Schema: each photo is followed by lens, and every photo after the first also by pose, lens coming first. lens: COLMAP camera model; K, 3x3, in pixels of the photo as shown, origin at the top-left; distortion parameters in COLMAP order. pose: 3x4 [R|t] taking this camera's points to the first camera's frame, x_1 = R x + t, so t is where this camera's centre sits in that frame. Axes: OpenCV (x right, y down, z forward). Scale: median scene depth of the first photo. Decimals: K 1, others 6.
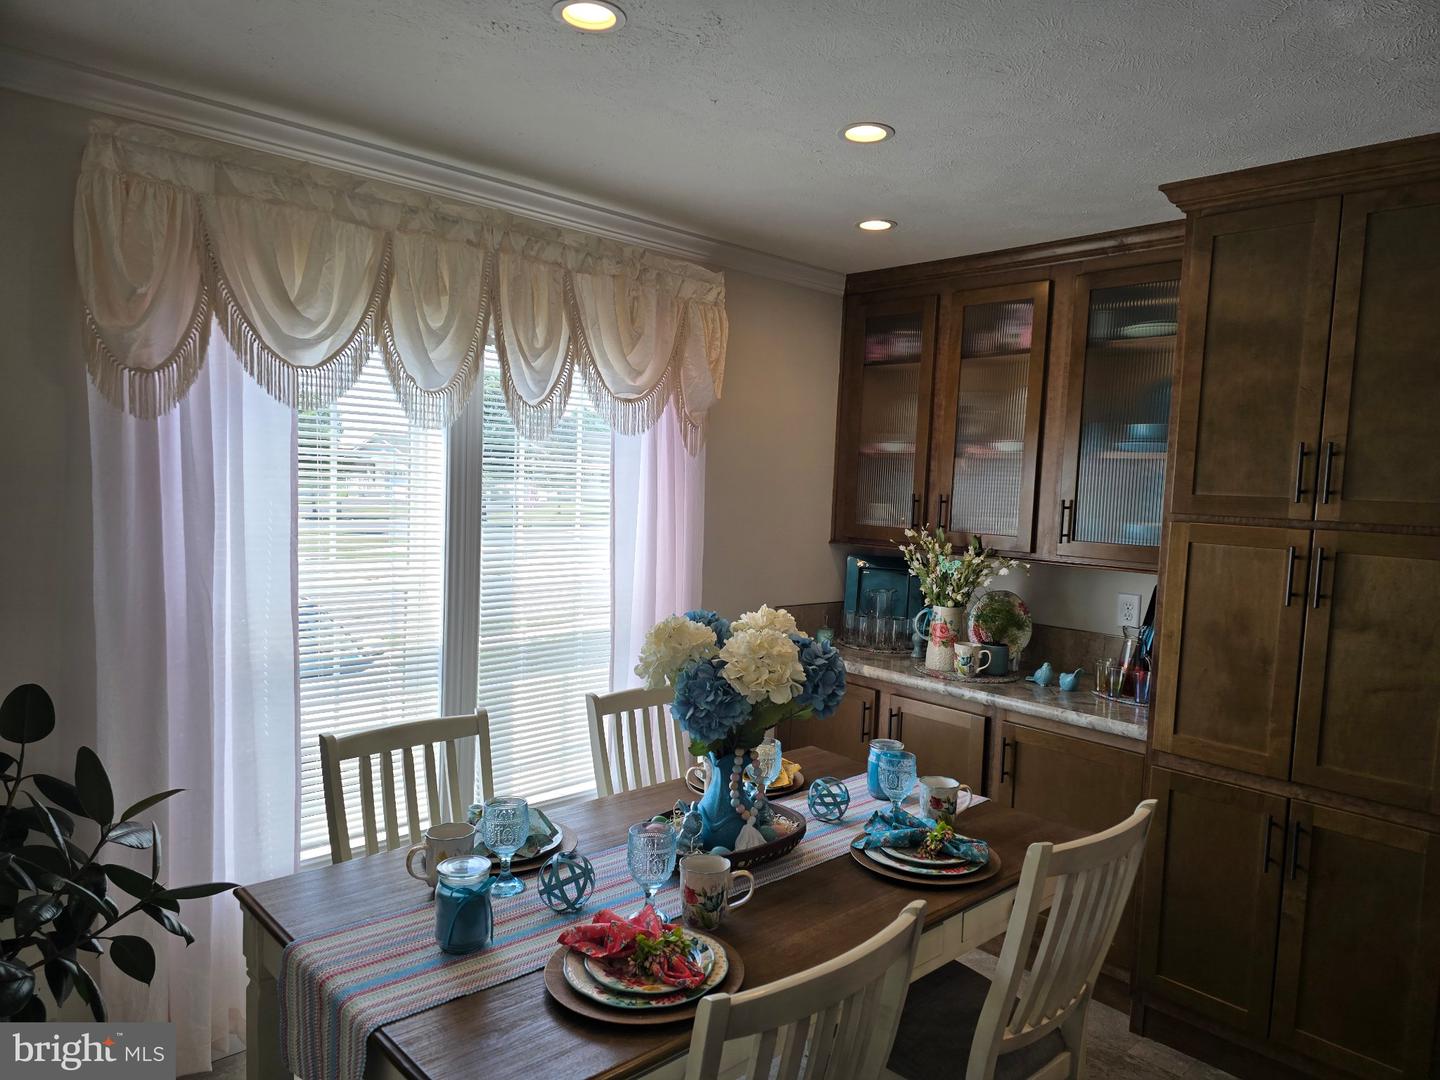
lens RADIAL K [[961.8, 0, 729.1], [0, 961.8, 537.6], [0, 0, 1]] dist [0.095569, -0.093203]
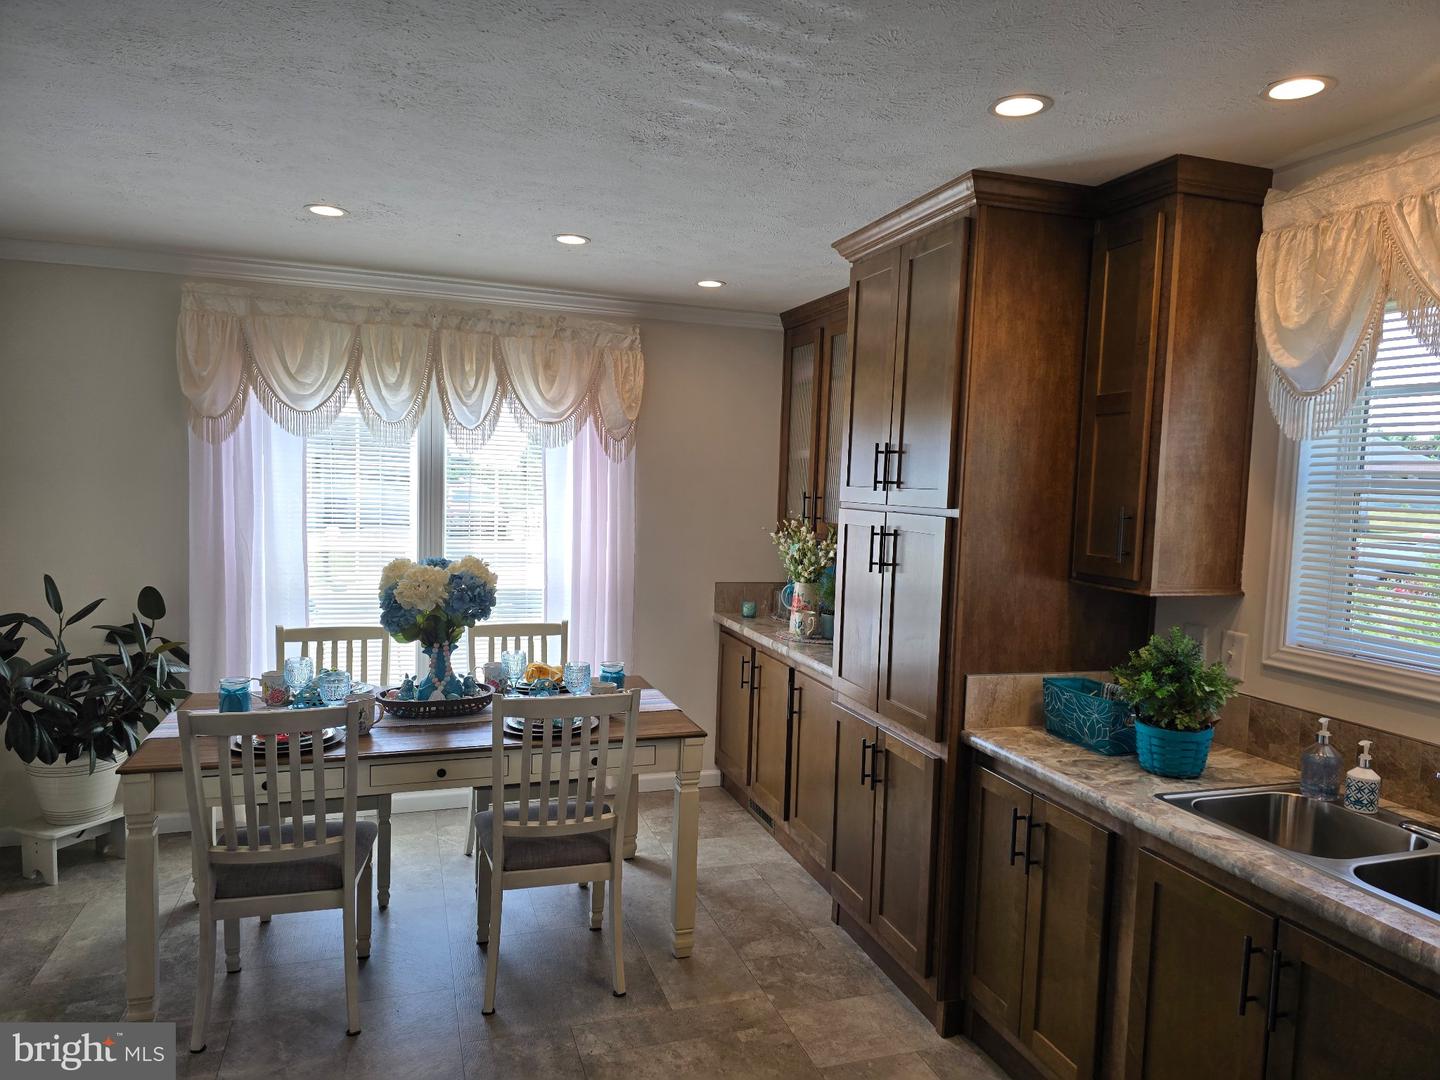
lens RADIAL K [[961.8, 0, 729.1], [0, 961.8, 537.6], [0, 0, 1]] dist [0.095569, -0.093203]
pose [[0.913786, 0.021617, -0.405620, 0.800608], [-0.023681, 0.999720, -0.000070, 0.021048], [0.405504, 0.009670, 0.914042, -0.202241]]
